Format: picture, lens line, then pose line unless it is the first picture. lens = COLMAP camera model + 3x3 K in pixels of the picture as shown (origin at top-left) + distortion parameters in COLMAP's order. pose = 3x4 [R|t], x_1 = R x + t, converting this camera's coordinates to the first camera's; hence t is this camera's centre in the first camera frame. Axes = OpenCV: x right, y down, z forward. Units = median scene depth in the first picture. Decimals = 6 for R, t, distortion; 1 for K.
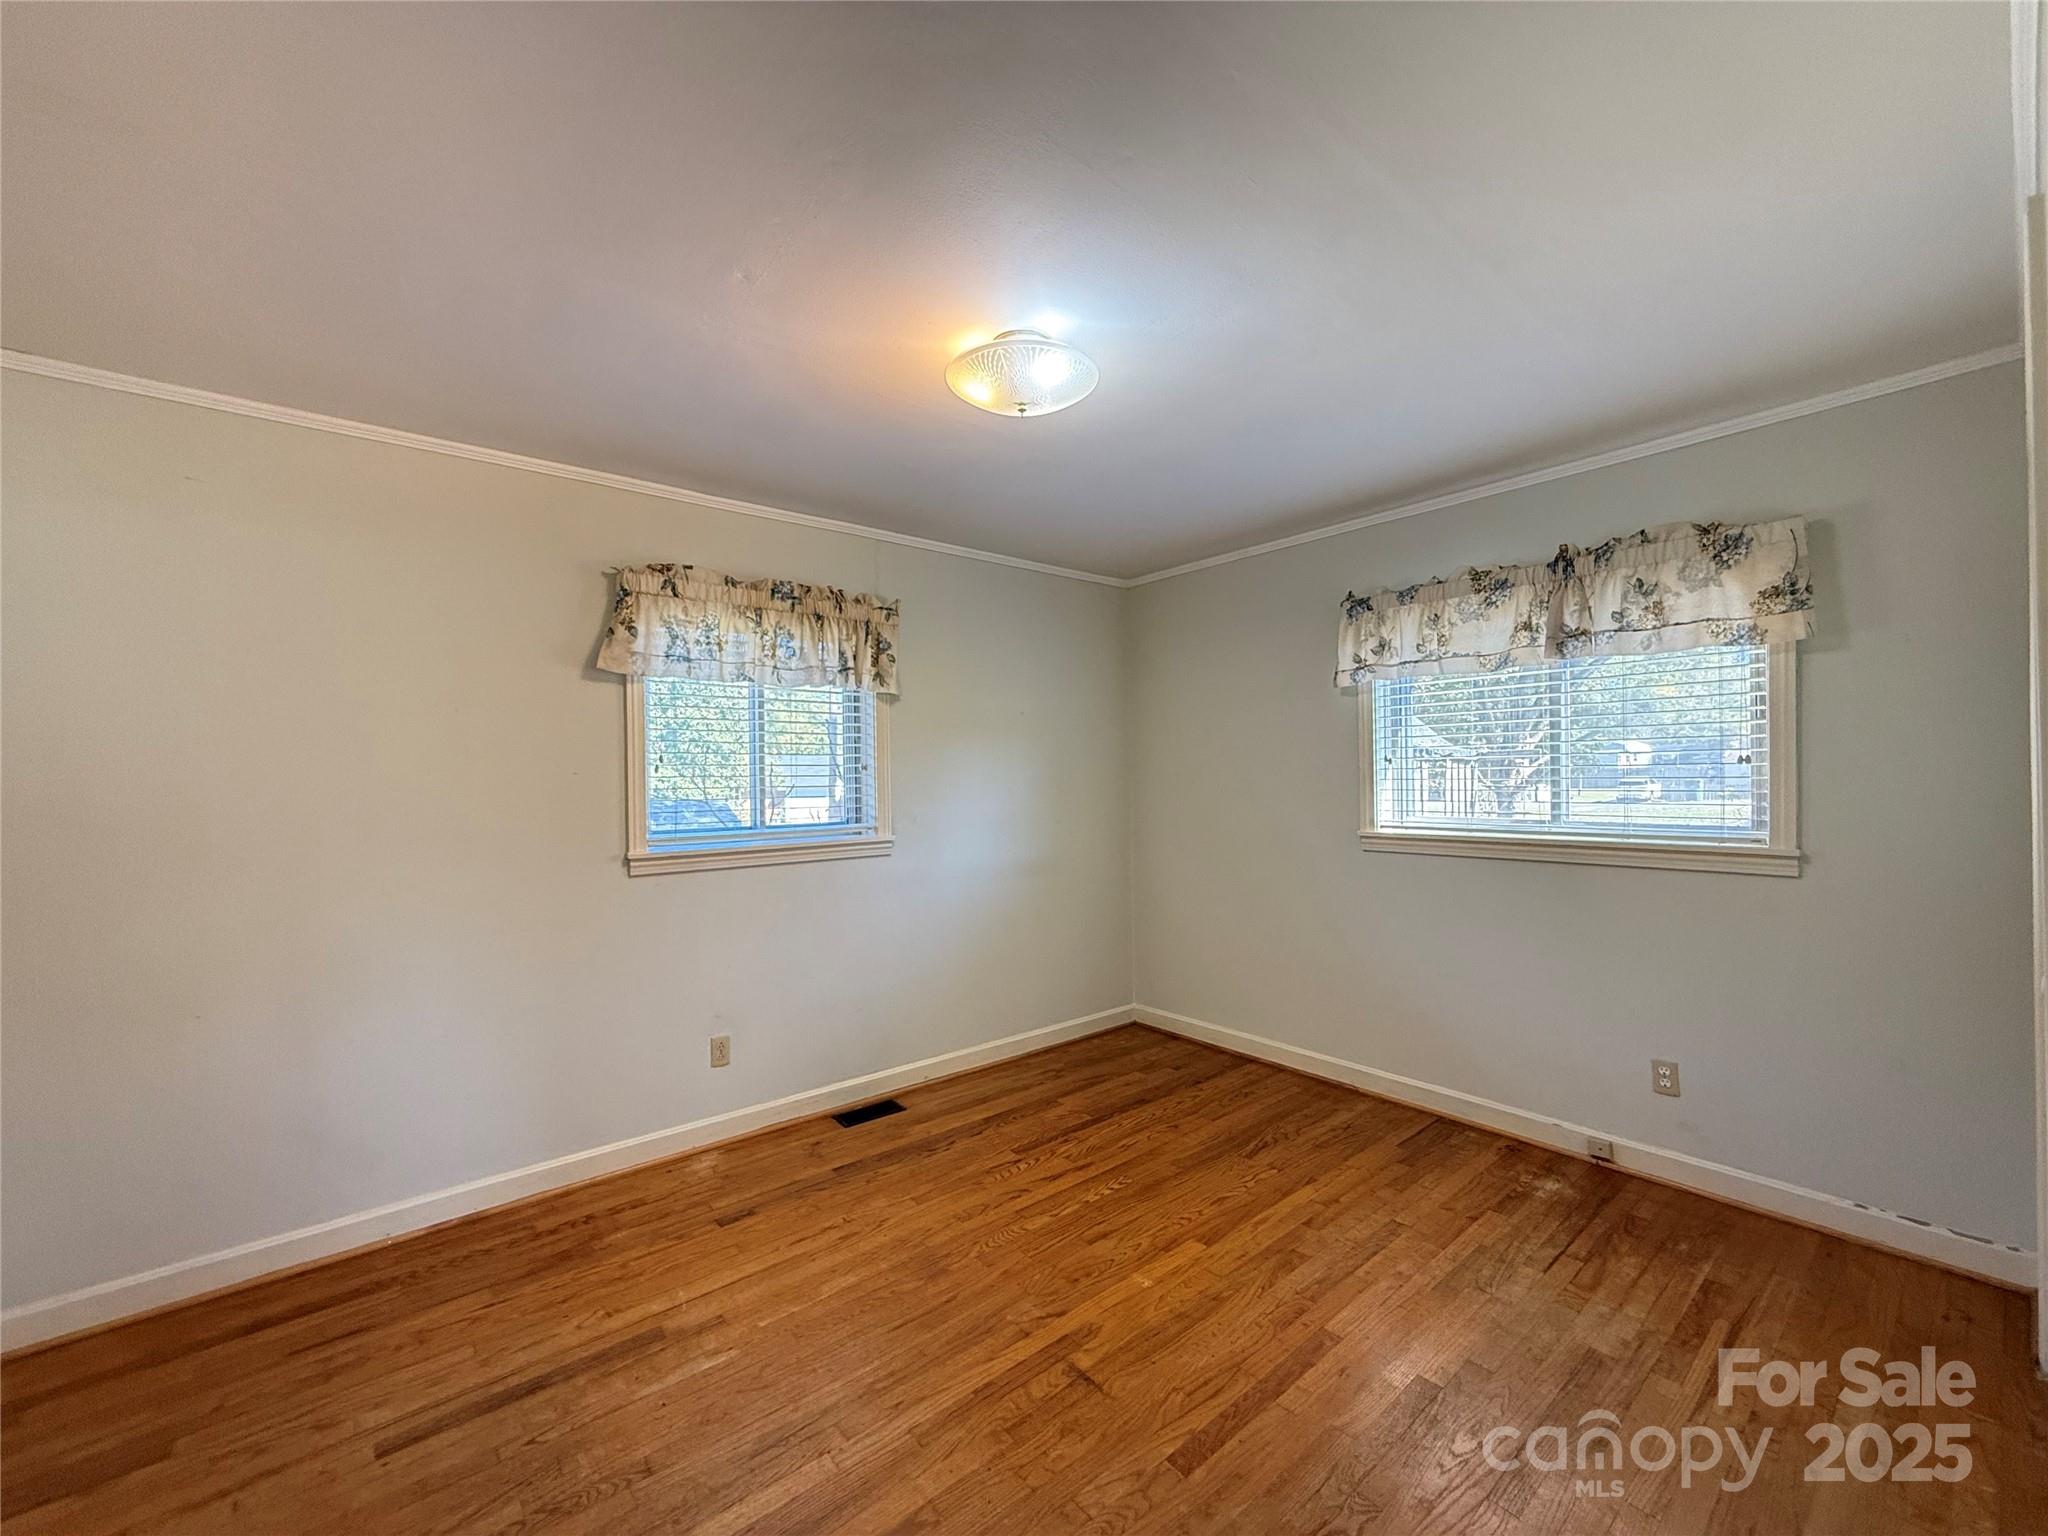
lens RADIAL K [[820.1, 0, 1021.3], [0, 820.1, 778.3], [0, 0, 1]] dist [-0.000645, -0.000460]
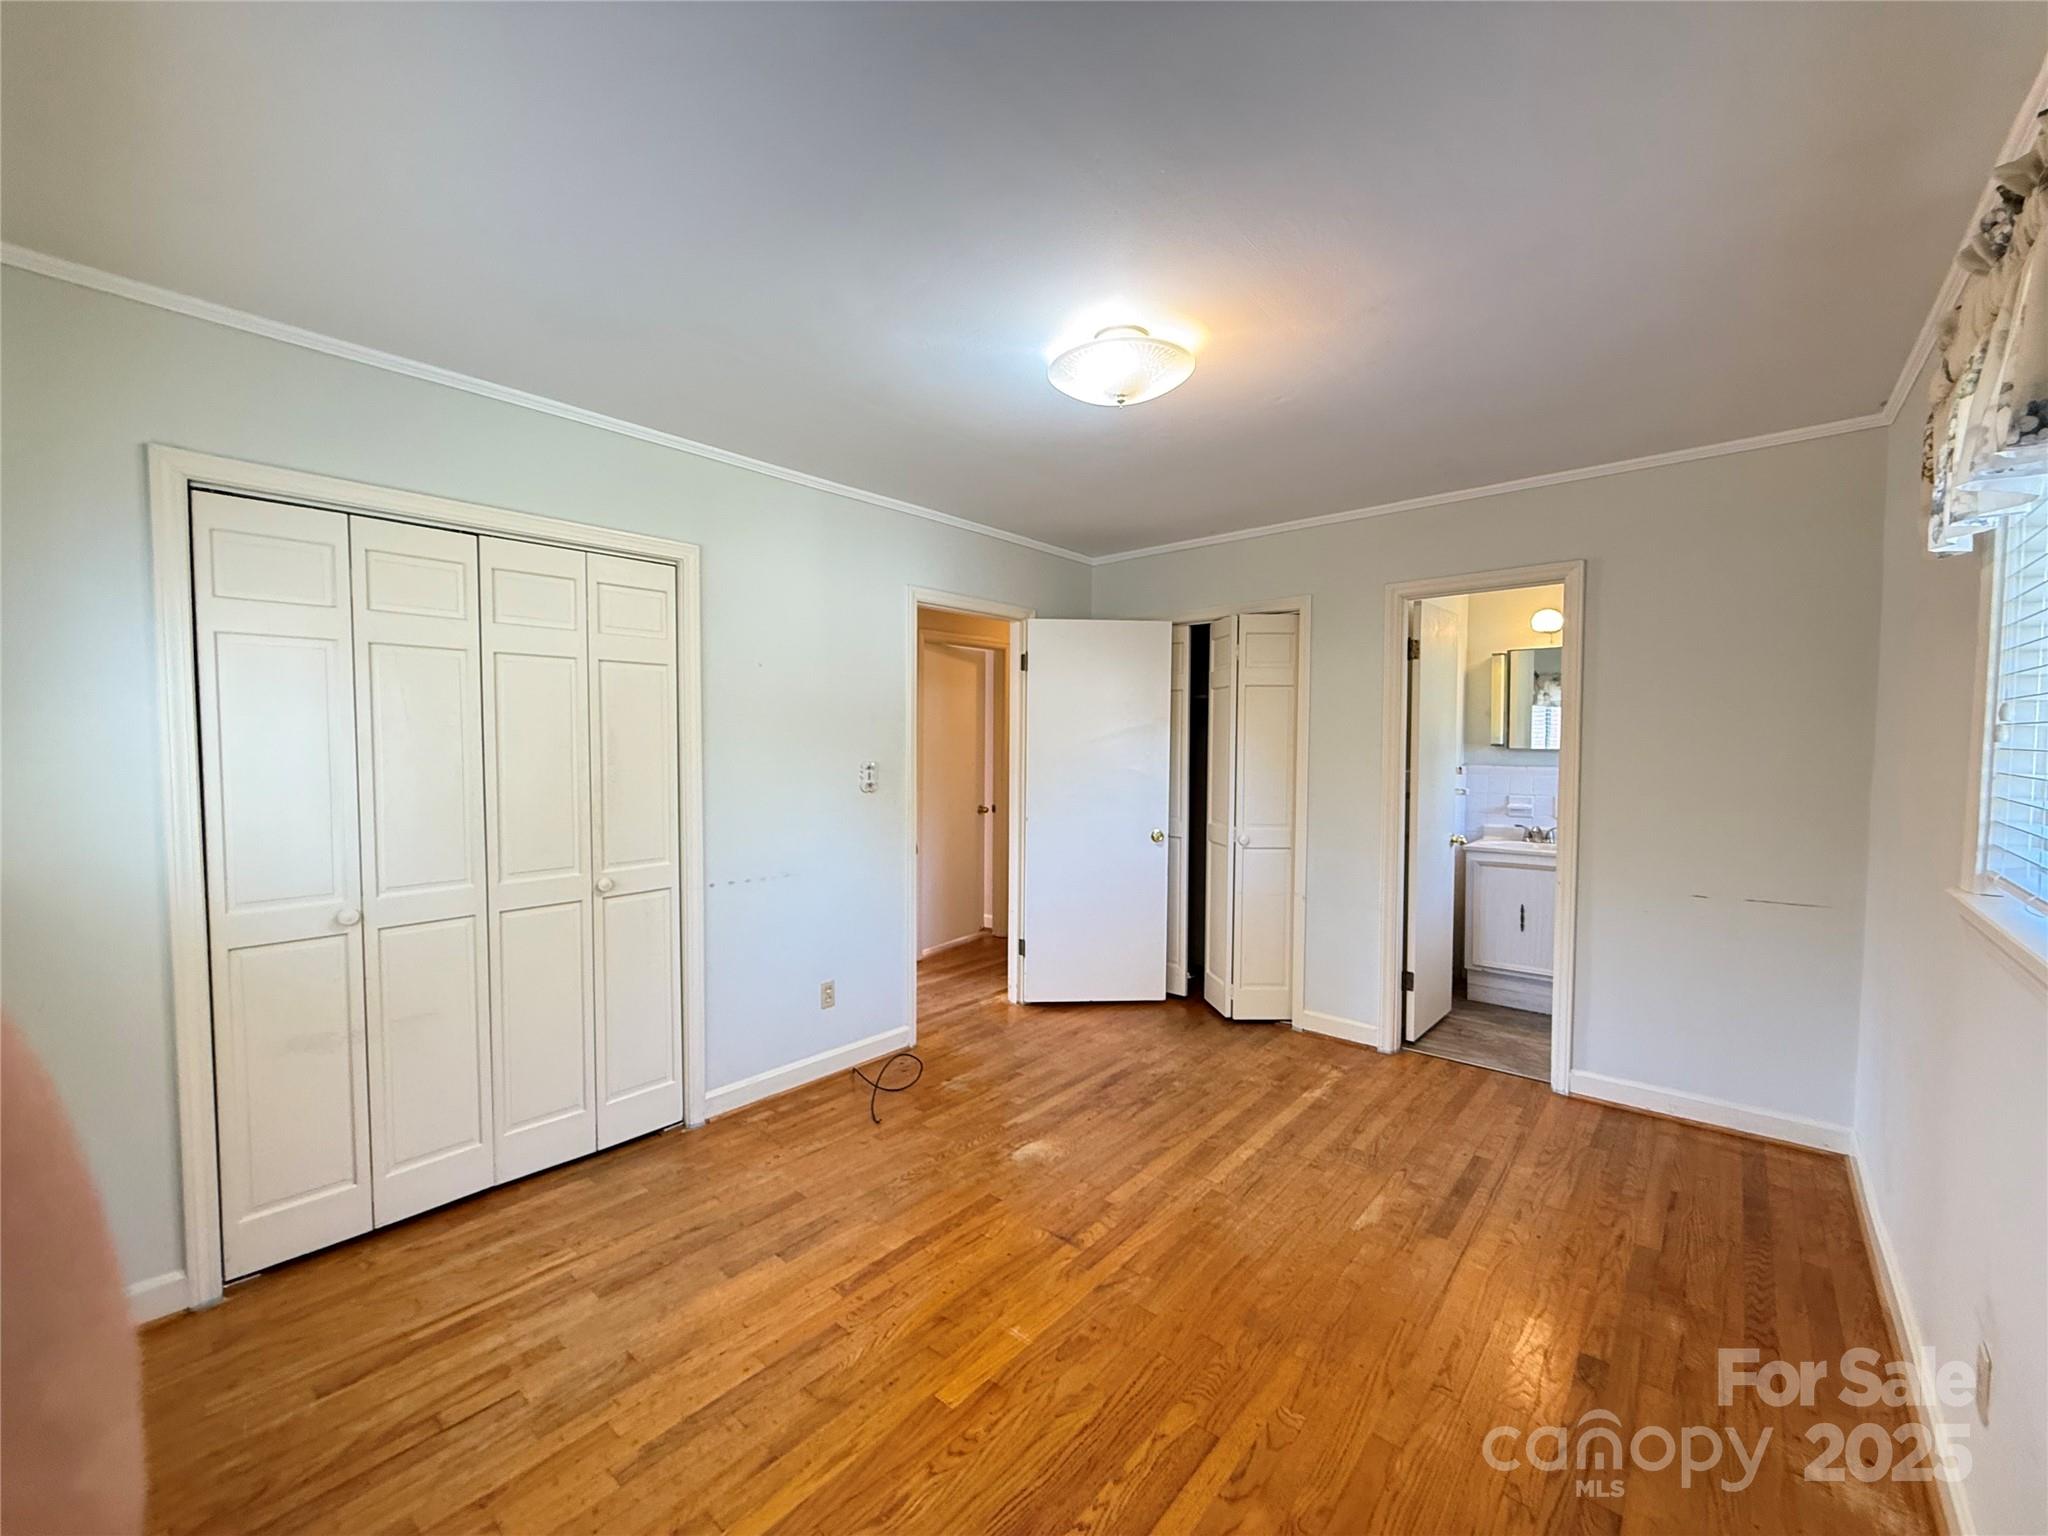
lens RADIAL K [[820.1, 0, 1021.3], [0, 820.1, 778.3], [0, 0, 1]] dist [-0.000645, -0.000460]
pose [[-0.986561, 0.021771, -0.161936, 0.297506], [0.012961, 0.998388, 0.055262, -0.026280], [0.162878, 0.052420, -0.985253, 1.975280]]
